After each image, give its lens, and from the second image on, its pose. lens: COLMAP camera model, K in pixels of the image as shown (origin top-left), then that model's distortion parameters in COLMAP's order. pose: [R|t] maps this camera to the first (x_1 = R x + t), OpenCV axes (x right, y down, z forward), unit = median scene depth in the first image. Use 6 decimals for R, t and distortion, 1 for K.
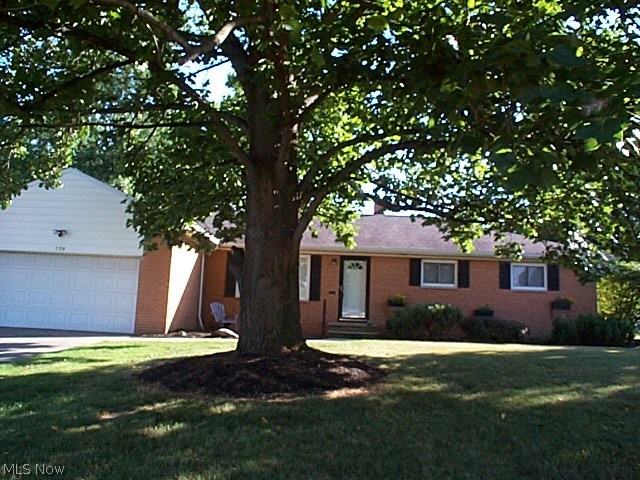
lens RADIAL K [[521.7, 0, 320.0], [0, 521.7, 240.0], [0, 0, 1]] dist [-0.063116, 0.000432]
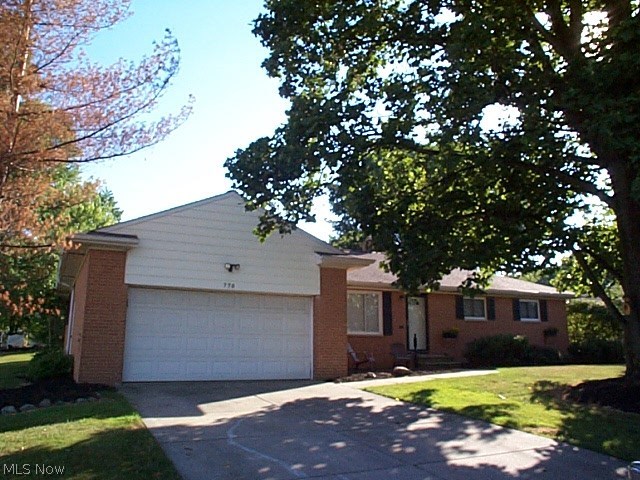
lens RADIAL K [[521.7, 0, 320.0], [0, 521.7, 240.0], [0, 0, 1]] dist [-0.063116, 0.000432]
pose [[0.861079, 0.061390, 0.504752, -0.709176], [-0.041675, 0.997866, -0.050268, -0.018881], [-0.506761, 0.022249, 0.861800, 0.154025]]
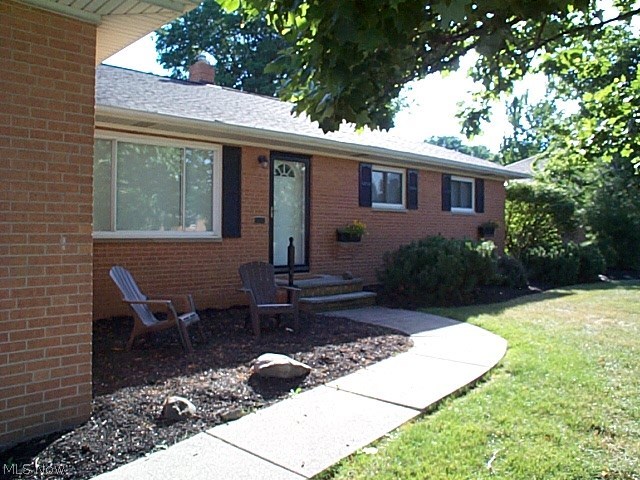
lens RADIAL K [[521.7, 0, 320.0], [0, 521.7, 240.0], [0, 0, 1]] dist [-0.063116, 0.000432]
pose [[0.666604, -0.055663, 0.743331, -0.342574], [-0.091854, 0.983474, 0.156018, 0.033821], [-0.739731, -0.172280, 0.650475, 0.634255]]
